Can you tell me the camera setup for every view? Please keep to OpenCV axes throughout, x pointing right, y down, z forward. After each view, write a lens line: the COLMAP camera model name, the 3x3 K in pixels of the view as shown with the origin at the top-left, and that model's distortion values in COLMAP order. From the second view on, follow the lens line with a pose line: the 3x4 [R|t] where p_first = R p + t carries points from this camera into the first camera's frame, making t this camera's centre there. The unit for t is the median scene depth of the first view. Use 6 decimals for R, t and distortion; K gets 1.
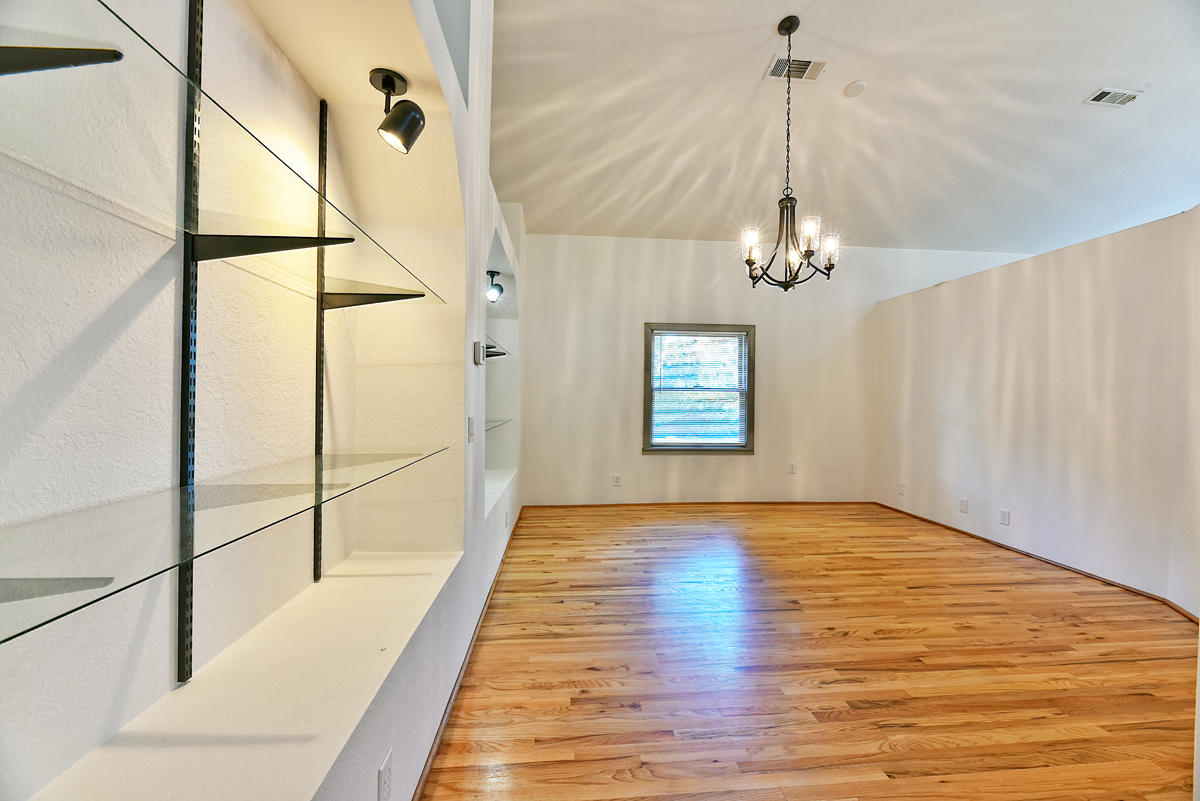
lens RADIAL K [[484.9, 0, 598.5], [0, 484.9, 402.2], [0, 0, 1]] dist [0.012300, -0.006609]
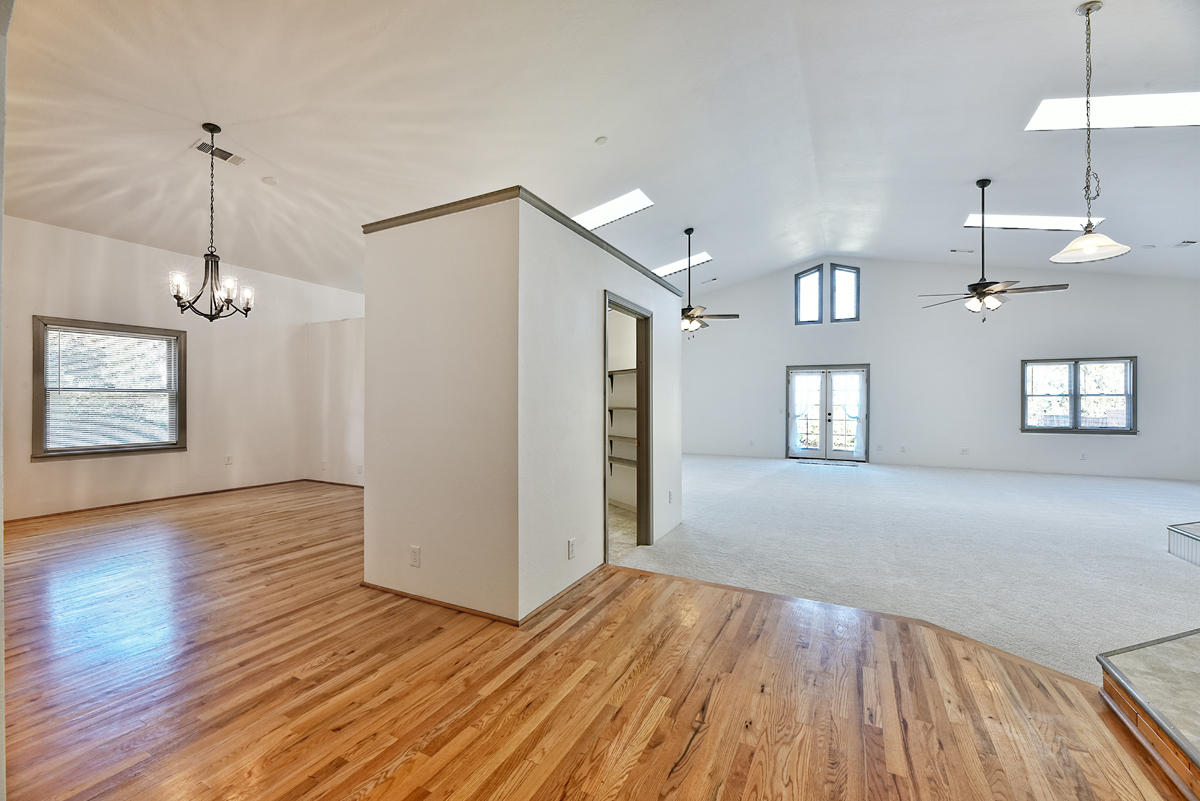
lens RADIAL K [[484.9, 0, 598.5], [0, 484.9, 402.2], [0, 0, 1]] dist [0.012300, -0.006609]
pose [[0.534879, -0.008301, 0.844888, -0.141708], [0.009155, 0.999950, 0.004029, 0.004342], [-0.844879, 0.005580, 0.534928, -0.478398]]
